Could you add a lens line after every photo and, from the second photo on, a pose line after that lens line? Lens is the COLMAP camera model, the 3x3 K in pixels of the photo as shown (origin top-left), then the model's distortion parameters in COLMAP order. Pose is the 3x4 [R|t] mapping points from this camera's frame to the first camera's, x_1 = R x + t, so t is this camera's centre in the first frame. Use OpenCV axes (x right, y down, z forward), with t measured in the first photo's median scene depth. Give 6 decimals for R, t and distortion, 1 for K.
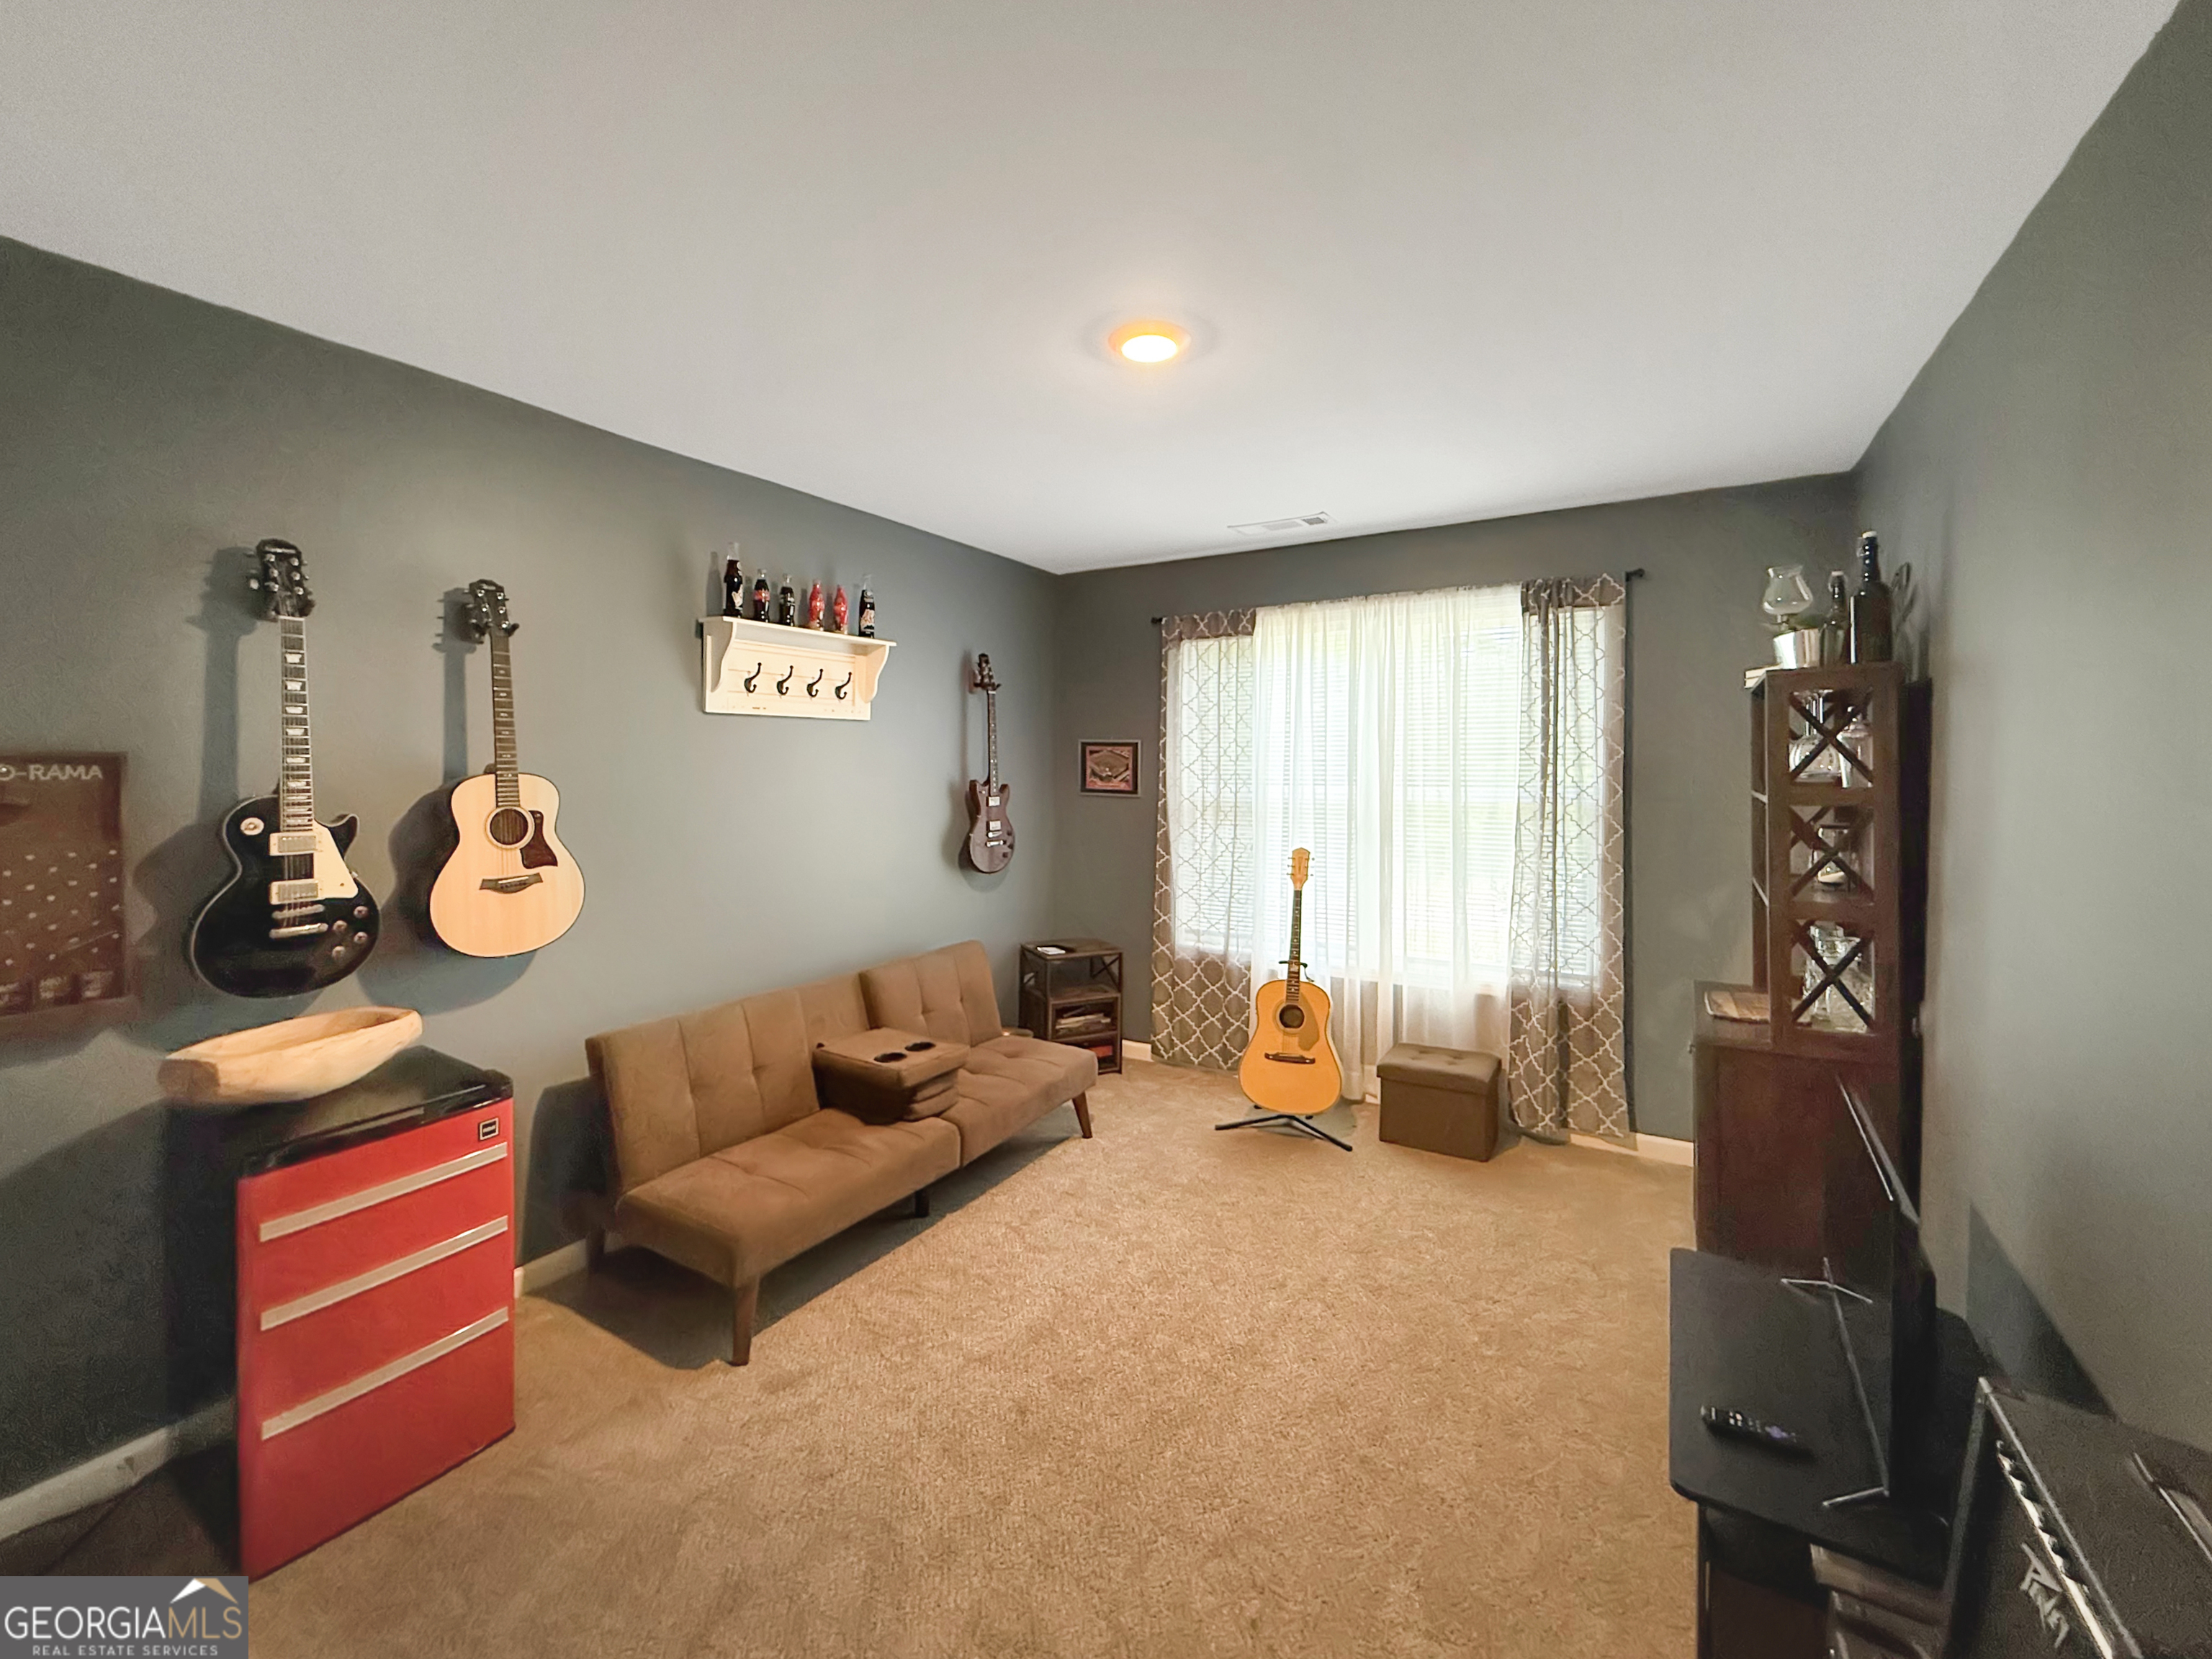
lens RADIAL K [[884.9, 0, 1086.9], [0, 884.9, 828.6], [0, 0, 1]] dist [0.004187, 0.000133]
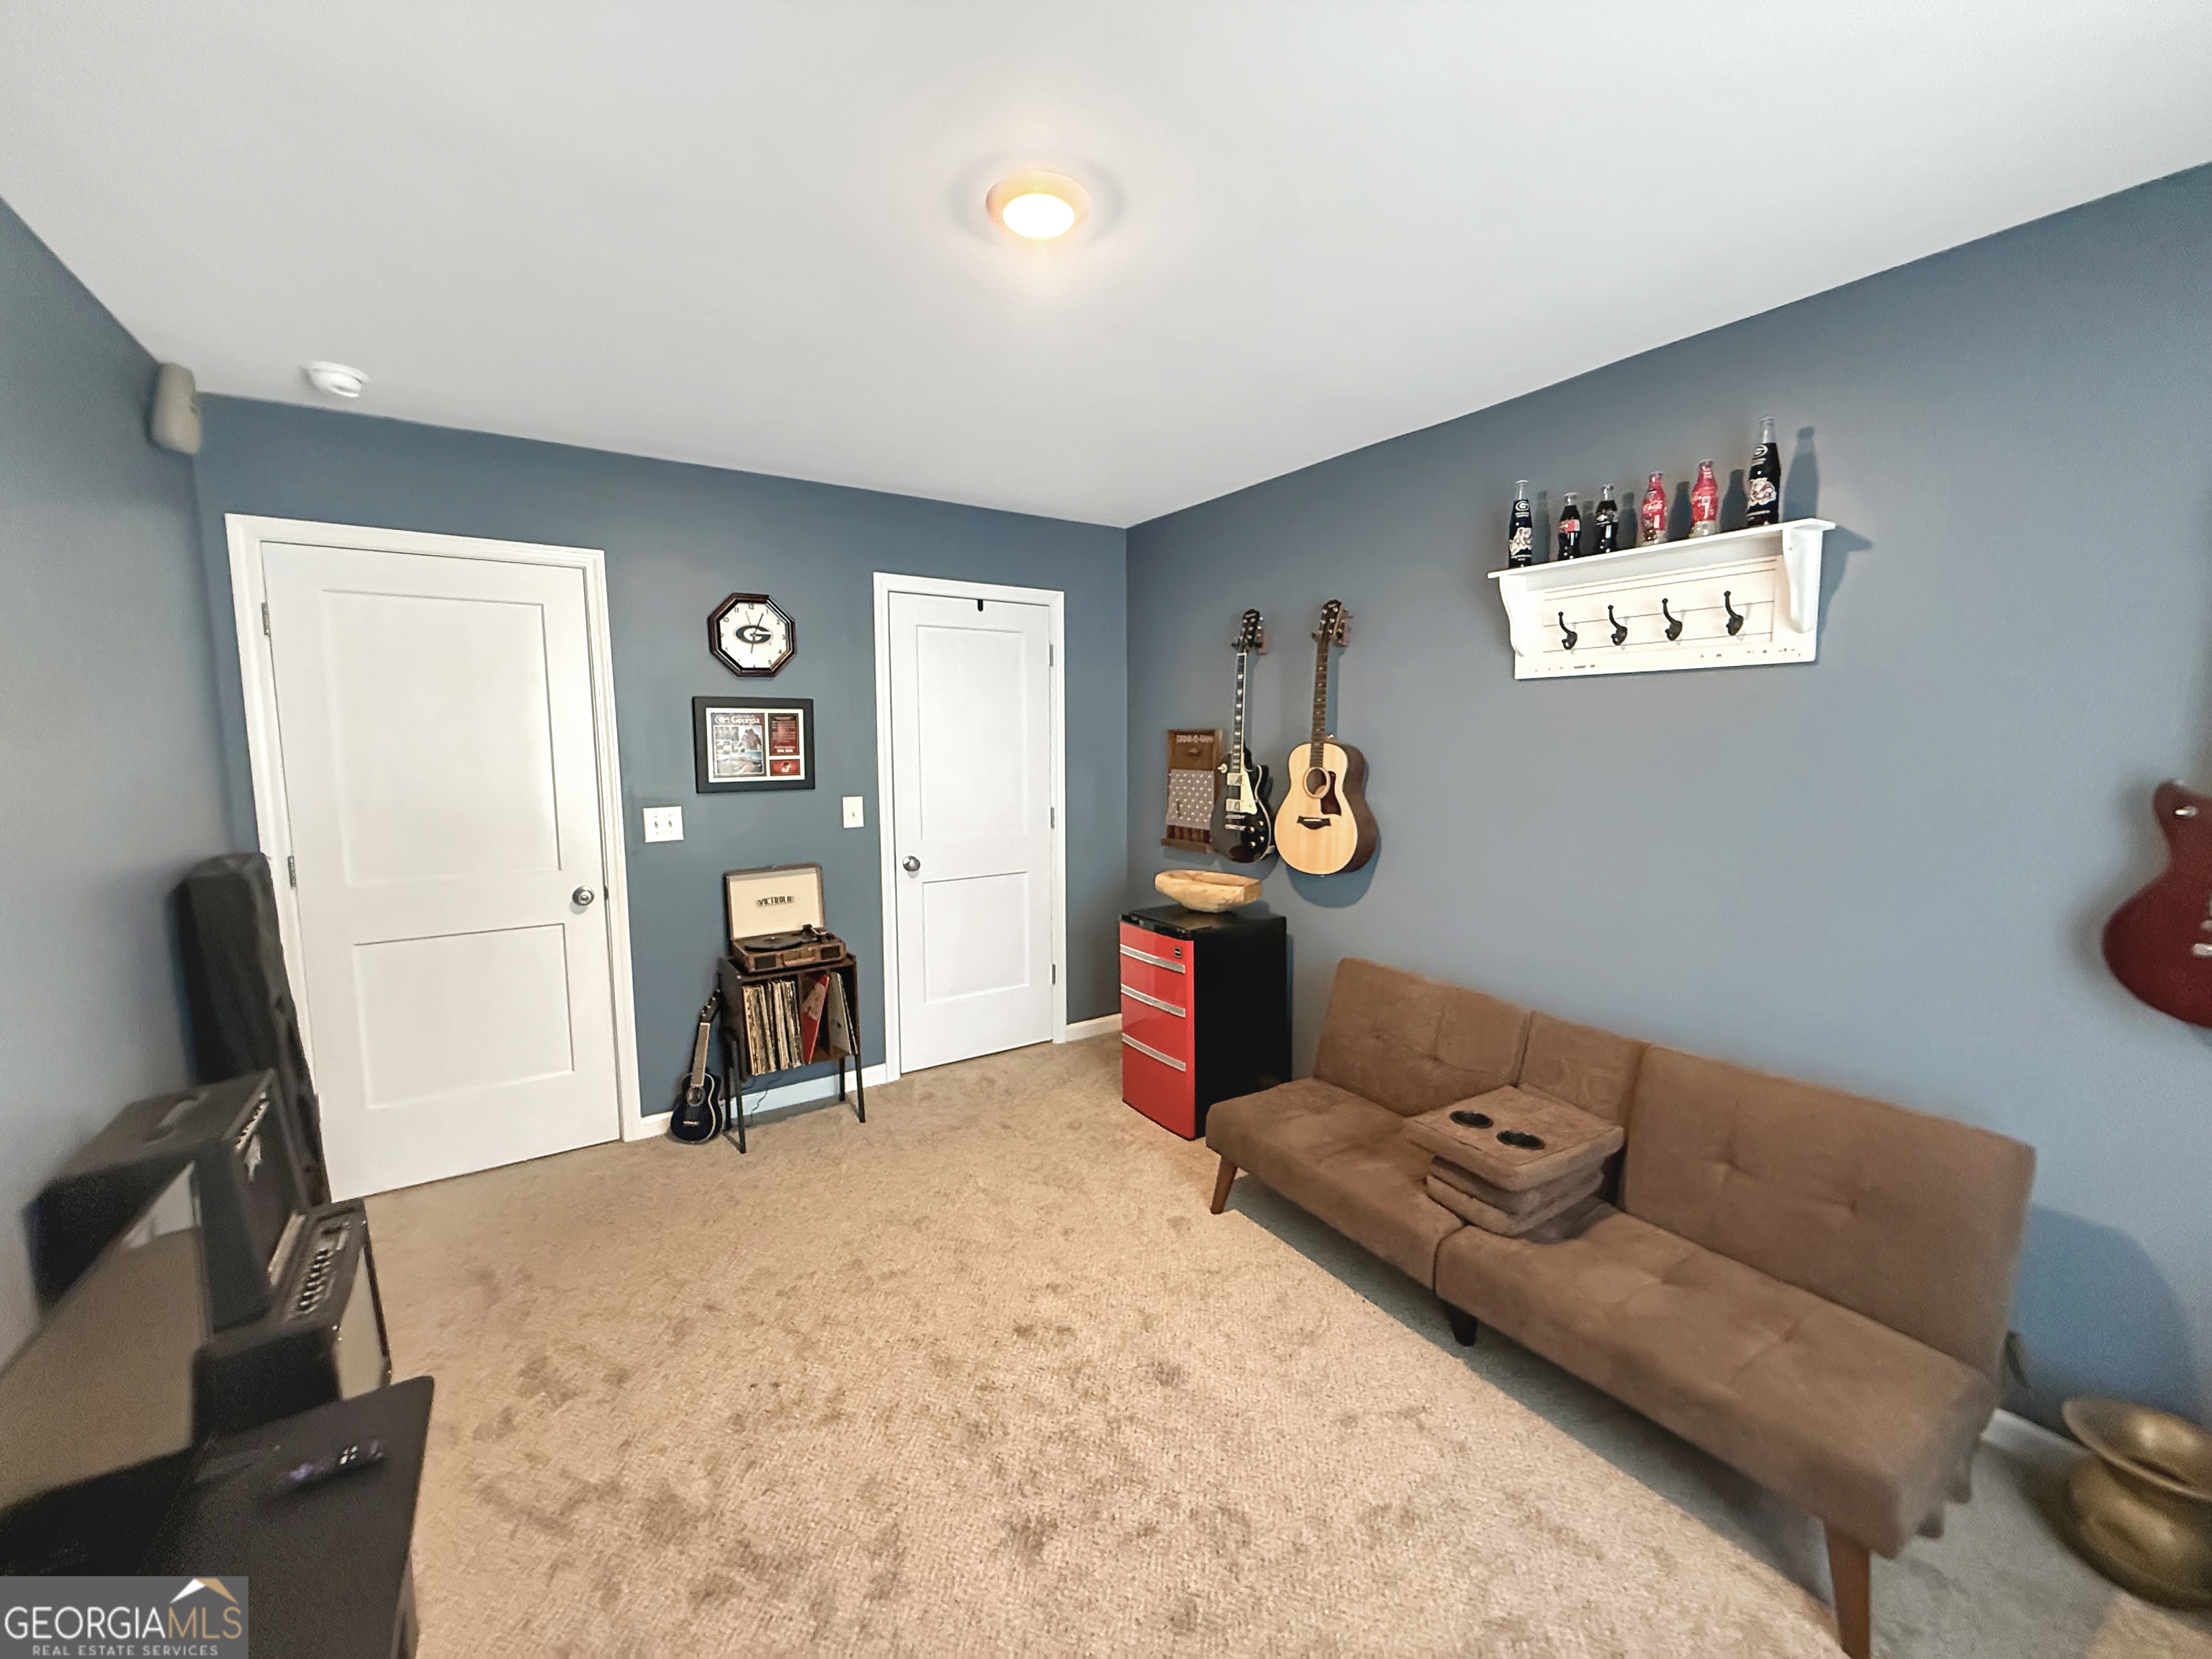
lens RADIAL K [[884.9, 0, 1086.9], [0, 884.9, 828.6], [0, 0, 1]] dist [0.004187, 0.000133]
pose [[-0.412435, 0.103479, -0.905091, 0.727035], [-0.058786, 0.988434, 0.139796, -0.098087], [0.909088, 0.110863, -0.401582, 1.205894]]
